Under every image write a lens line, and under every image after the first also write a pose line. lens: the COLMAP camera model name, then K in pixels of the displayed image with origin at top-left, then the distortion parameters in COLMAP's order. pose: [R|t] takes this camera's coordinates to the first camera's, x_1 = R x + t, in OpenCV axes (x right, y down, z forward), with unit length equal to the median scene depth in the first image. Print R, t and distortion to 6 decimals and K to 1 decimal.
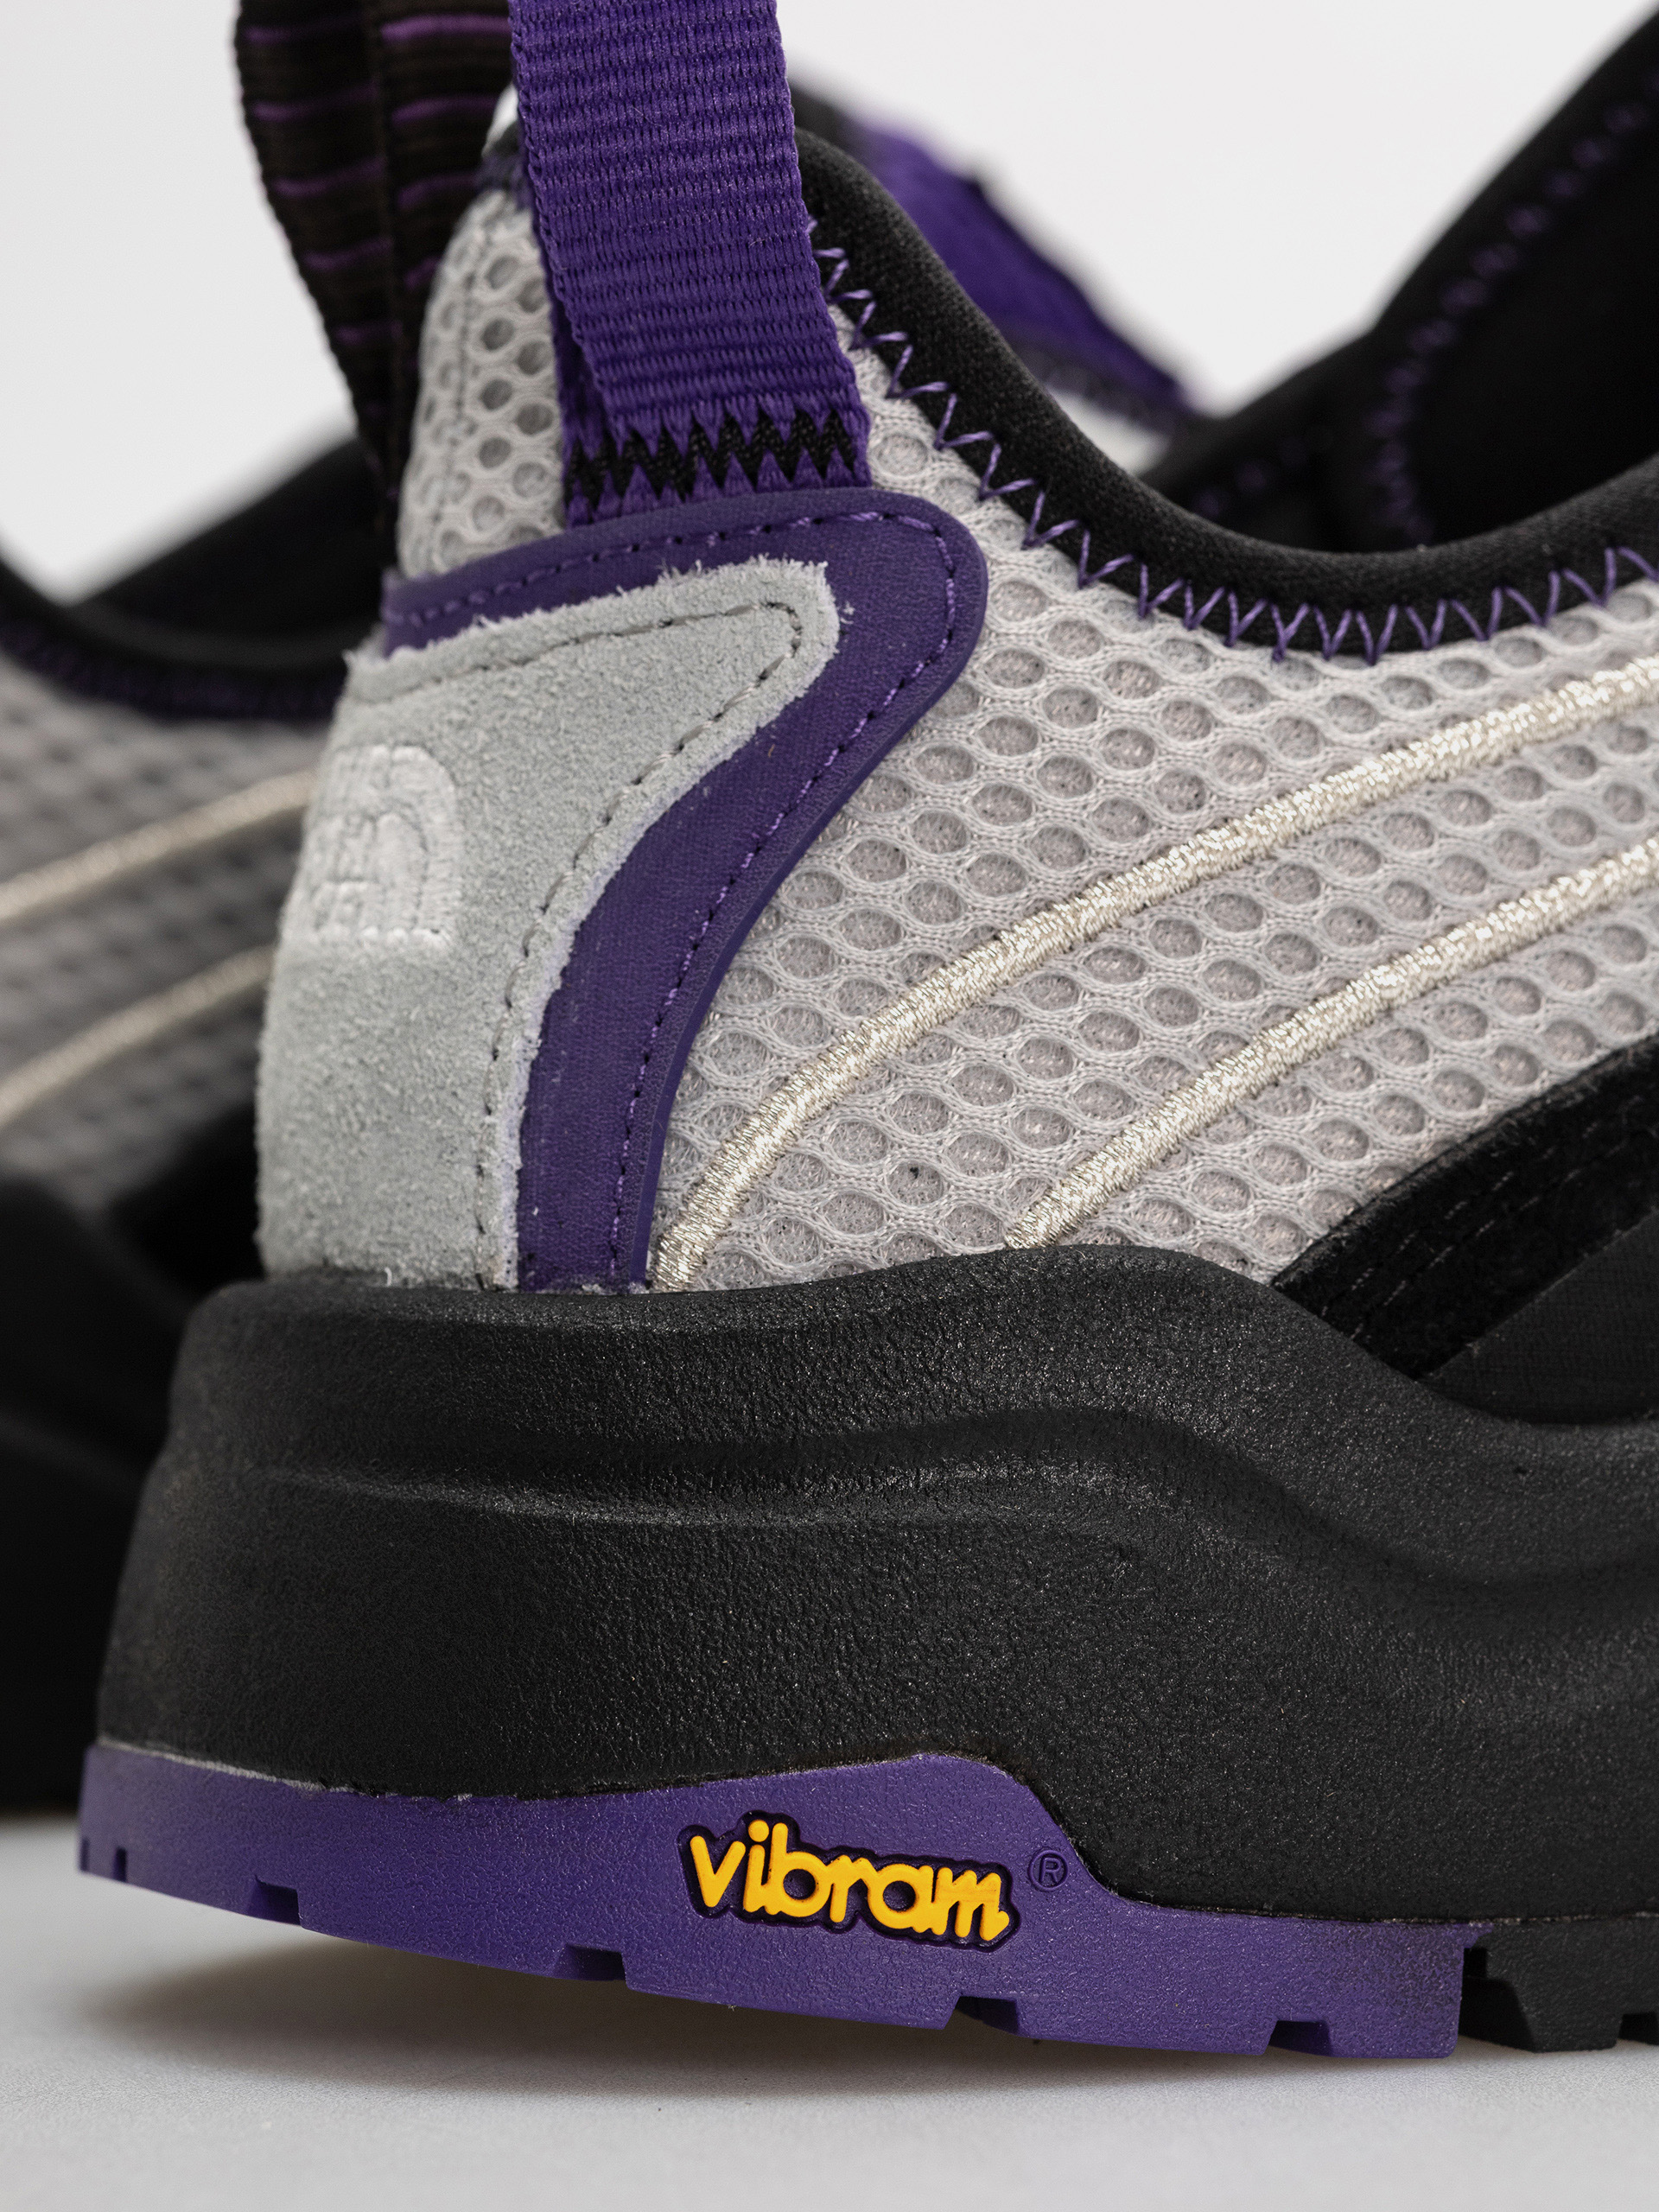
lens RADIAL K [[7110.6, 0, 833.5], [0, 7110.6, 1094.3], [0, 0, 1]] dist [-0.043335, 0.000000]
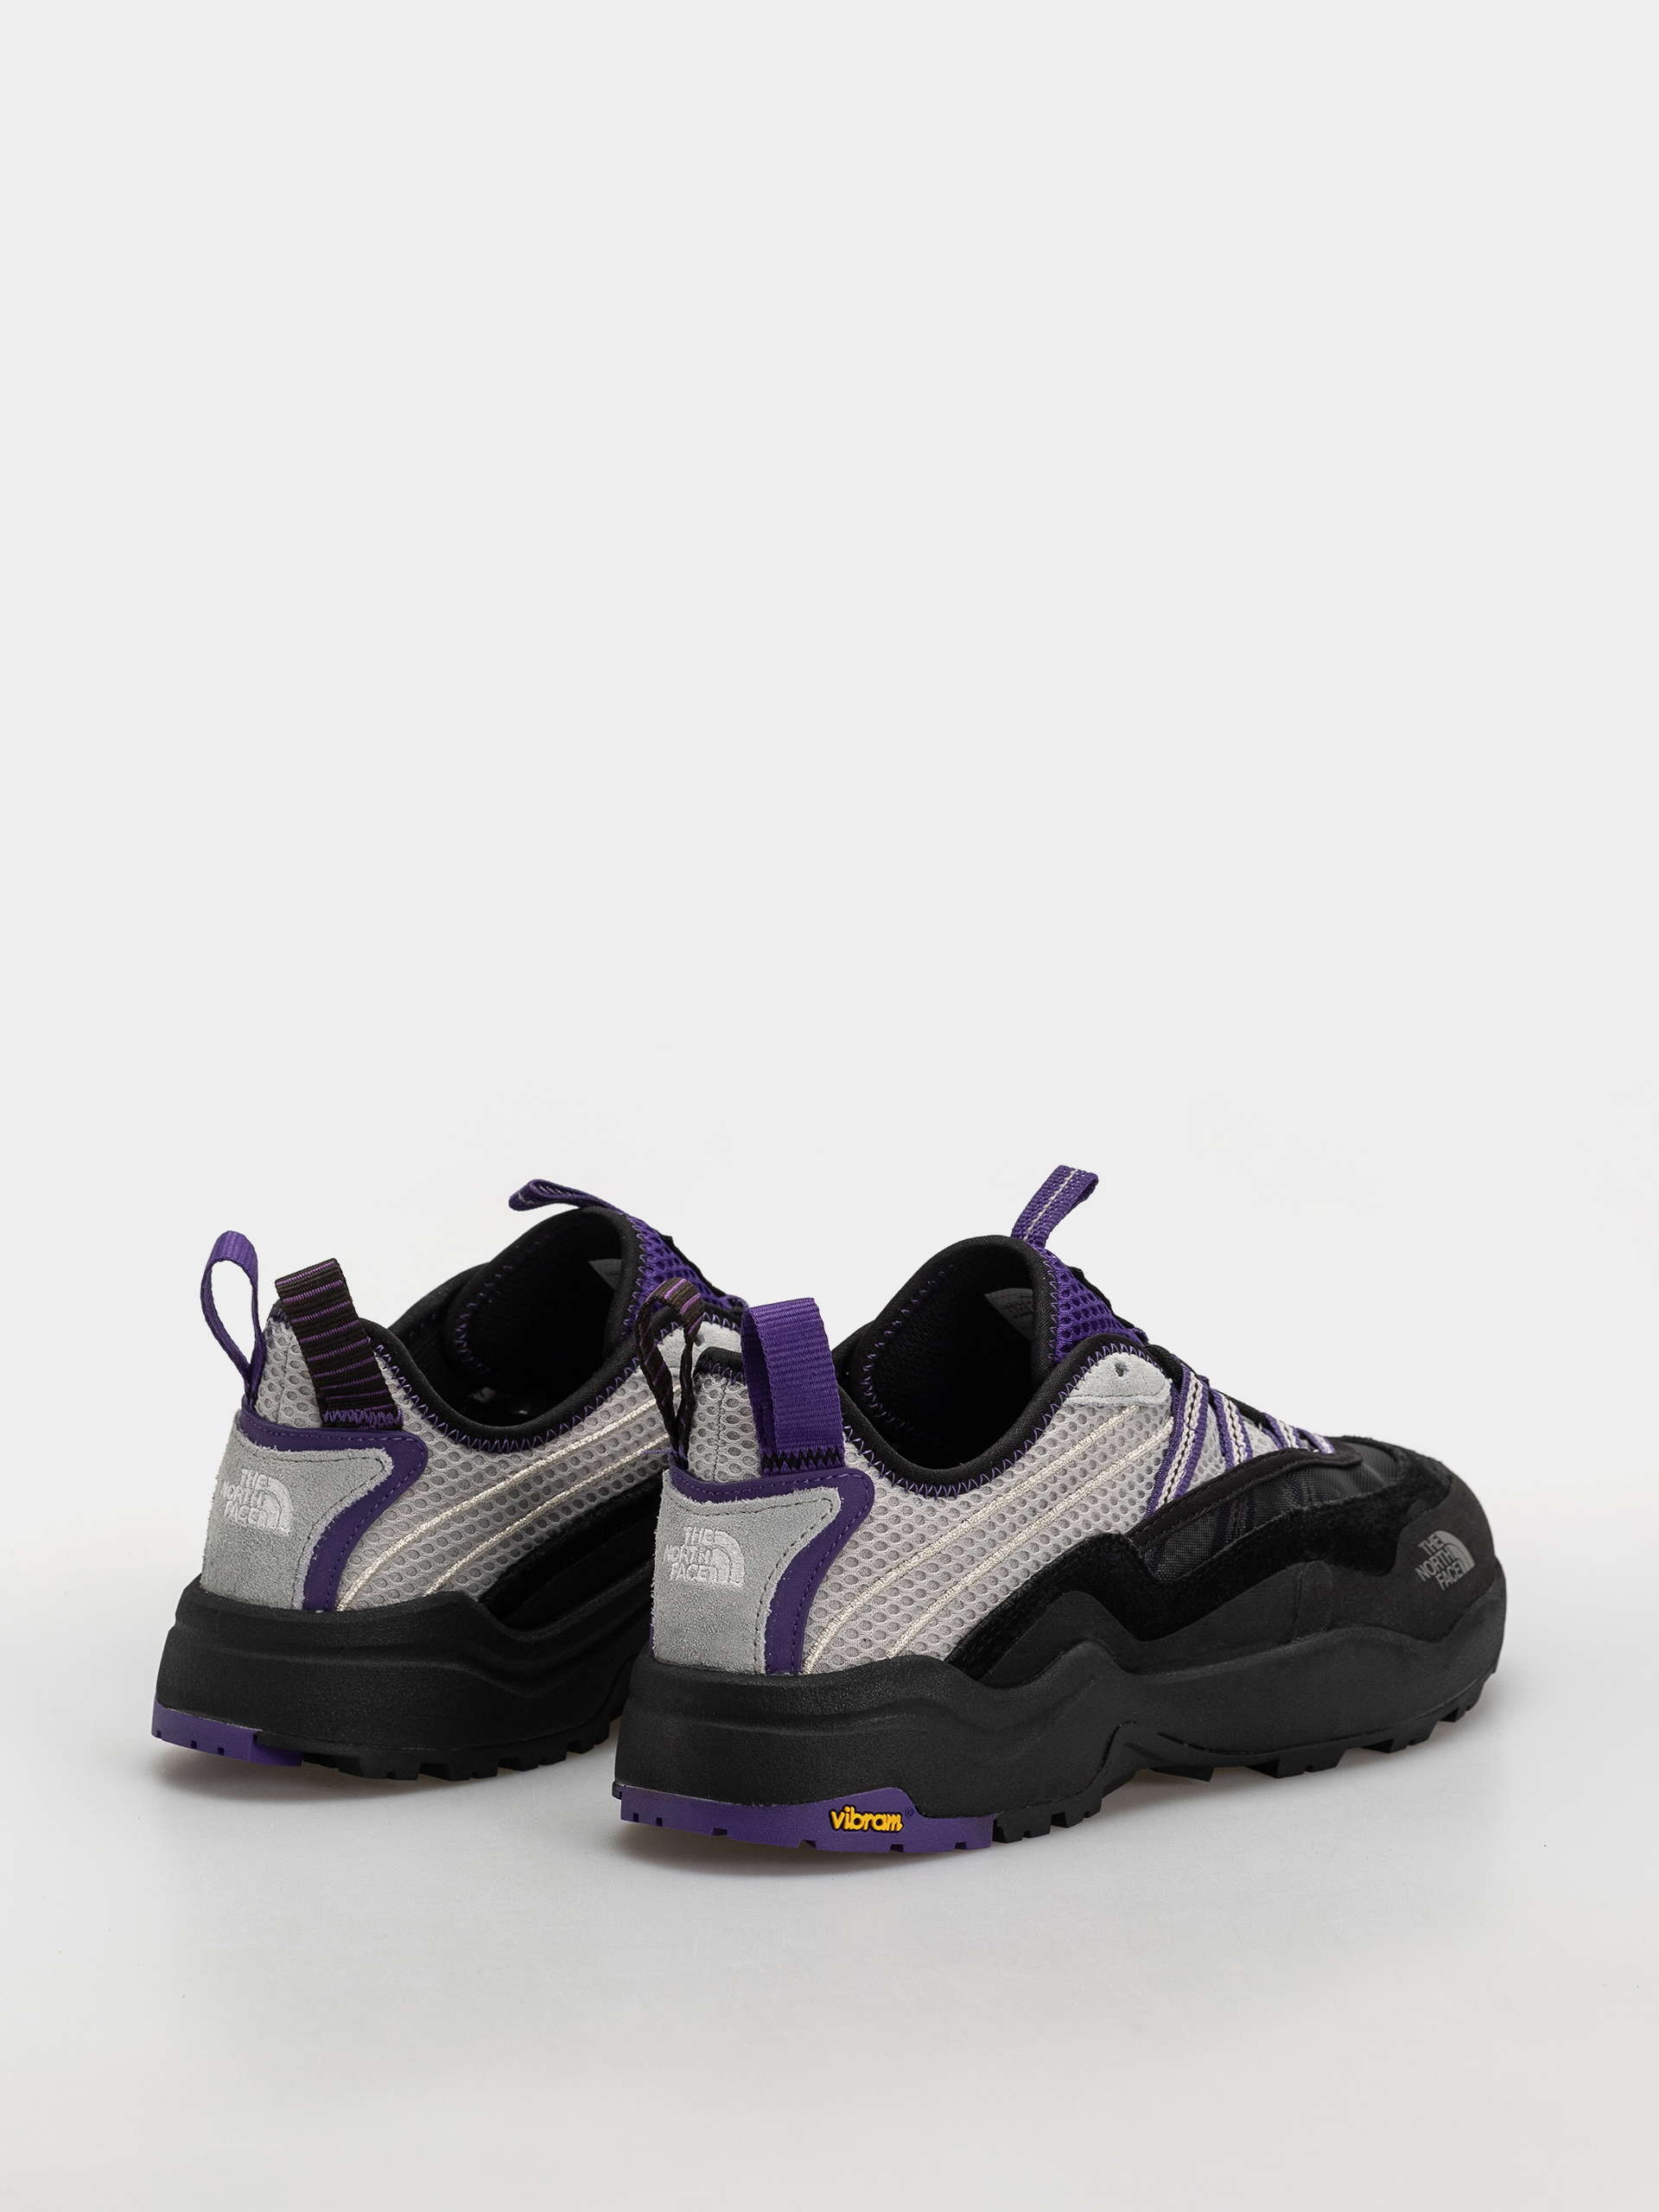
lens RADIAL K [[7110.6, 0, 828.5], [0, 7110.6, 1110.3], [0, 0, 1]] dist [-0.043335, 0.000000]
pose [[0.931364, -0.042231, 0.361633, -1.428921], [0.004546, 0.994522, 0.104432, -0.697406], [-0.364062, -0.095620, 0.926453, -2.648002]]
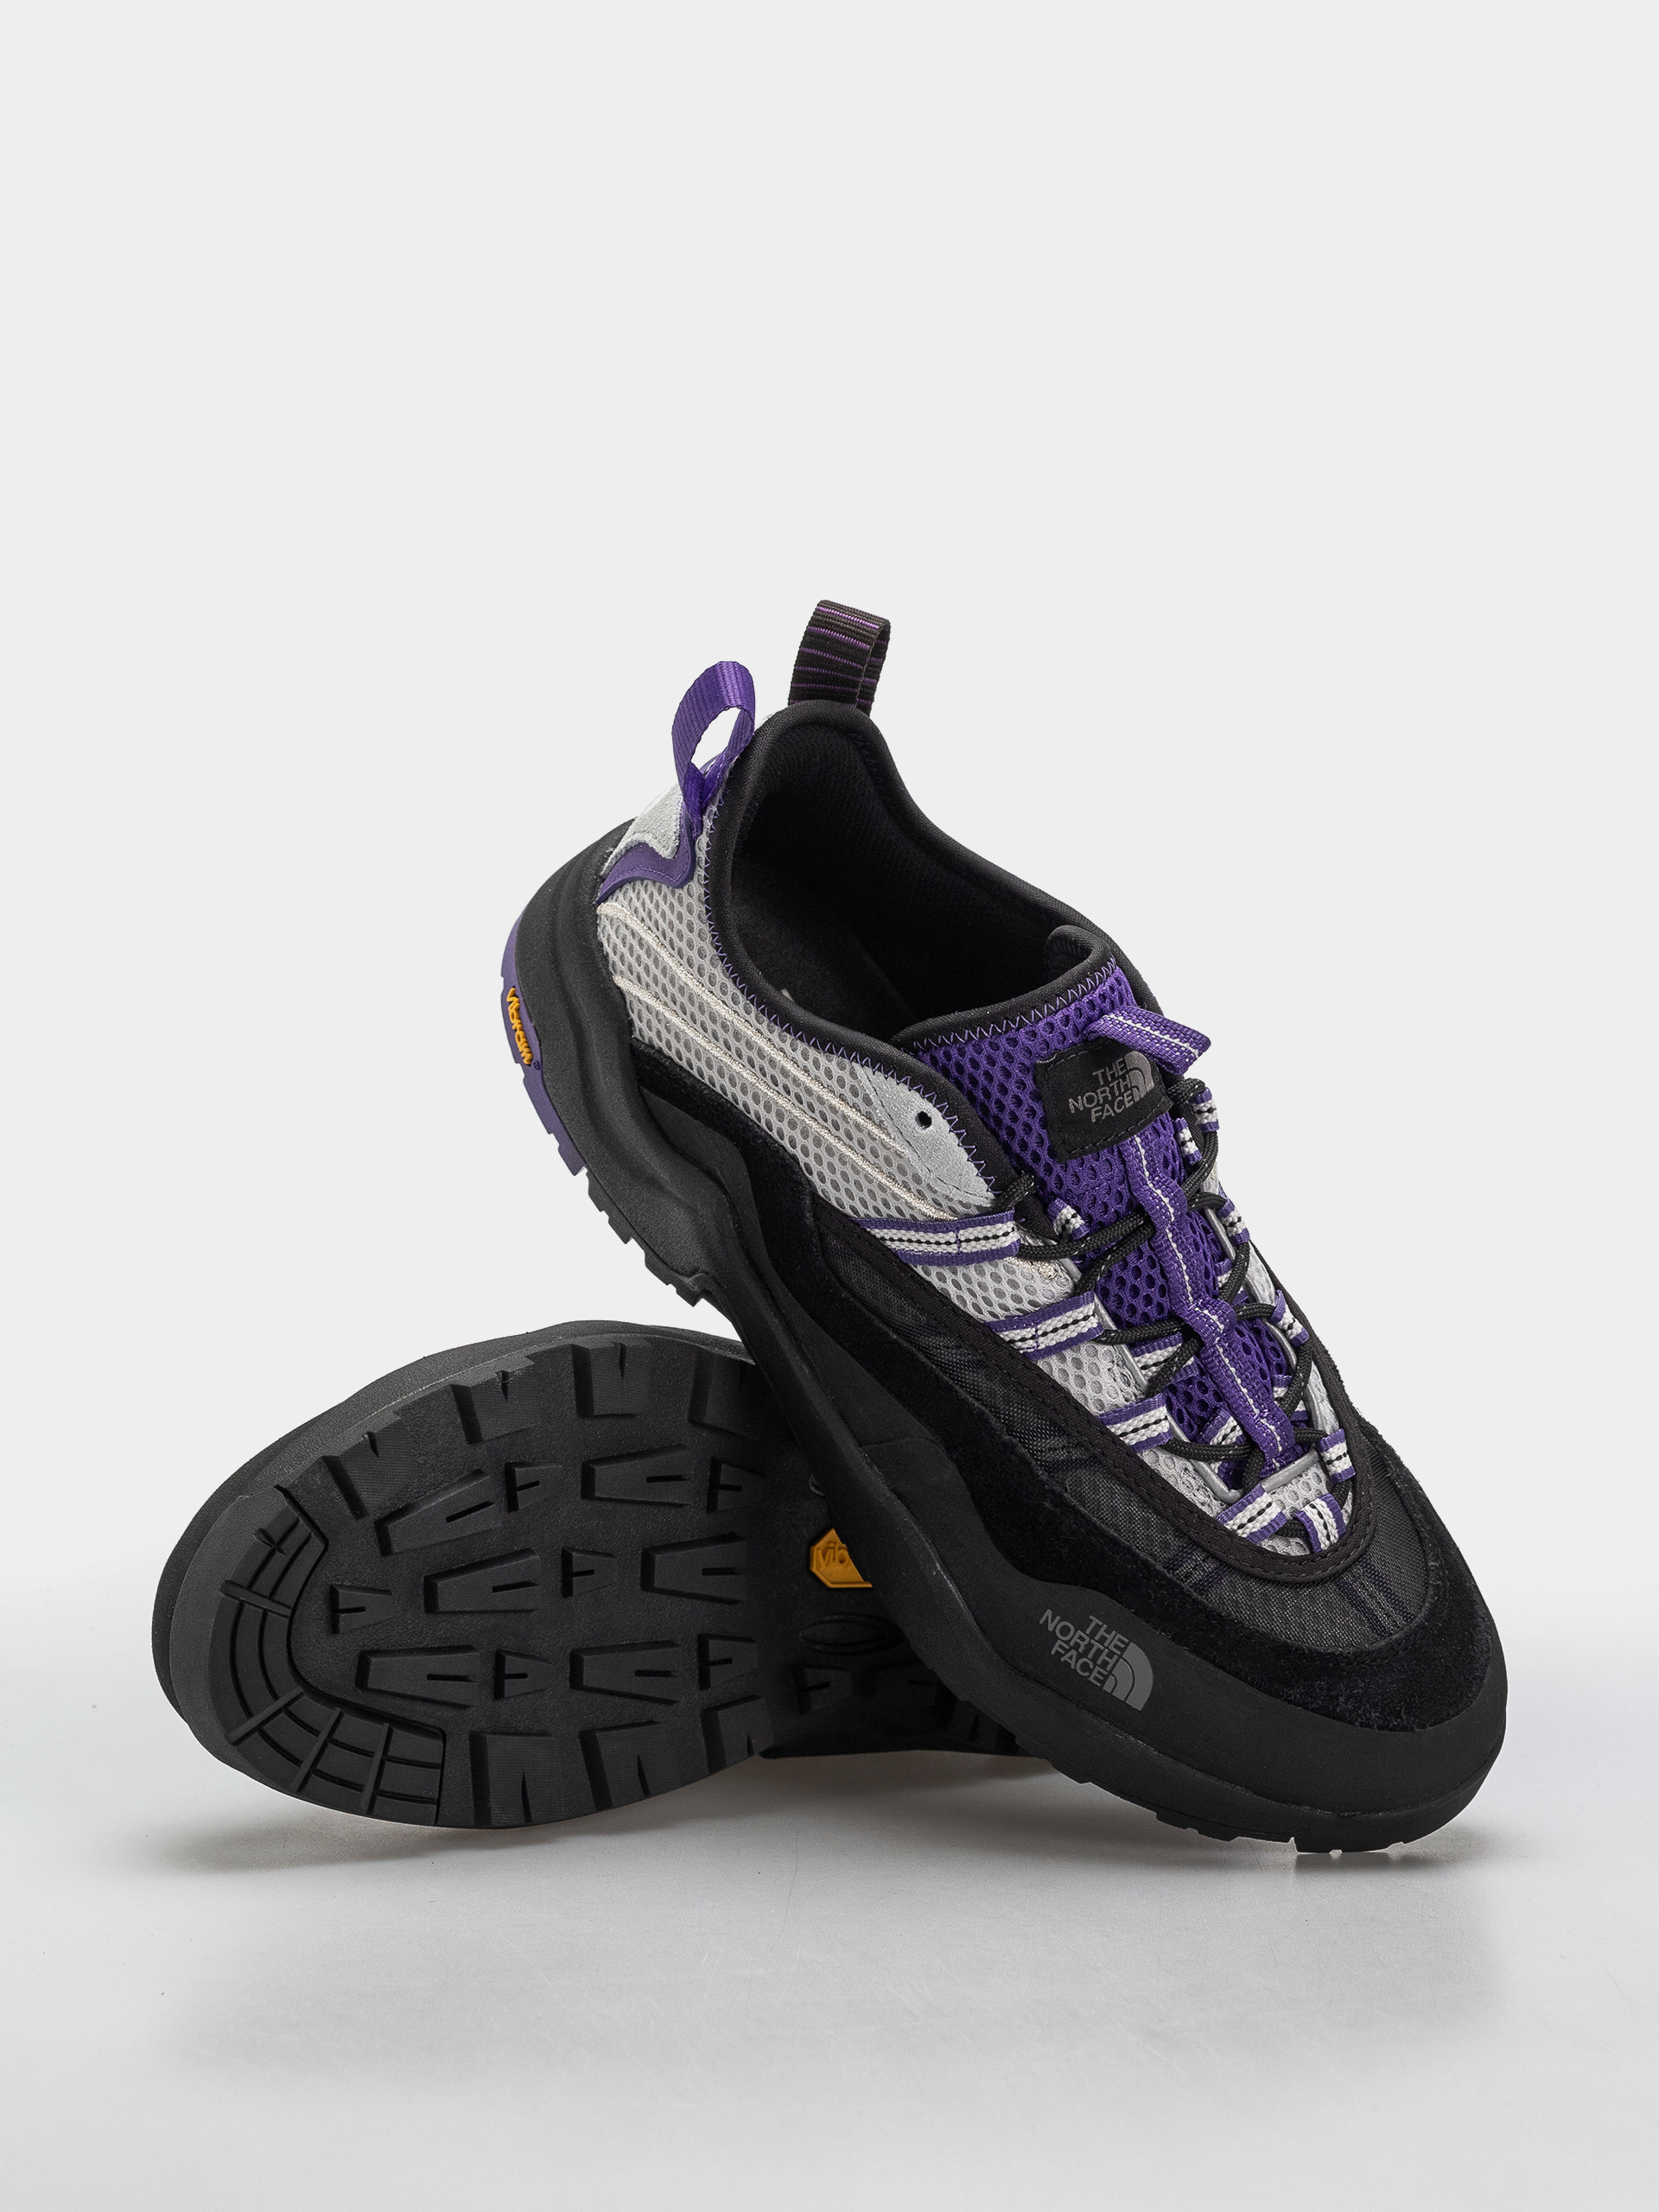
lens RADIAL K [[7110.6, 0, 828.3], [0, 7110.6, 1106.4], [0, 0, 1]] dist [-0.043335, 0.000000]
pose [[0.224660, 0.853970, -0.469322, 1.972246], [-0.321239, 0.519616, 0.791710, -3.117103], [0.919964, -0.027101, 0.391065, -0.454091]]
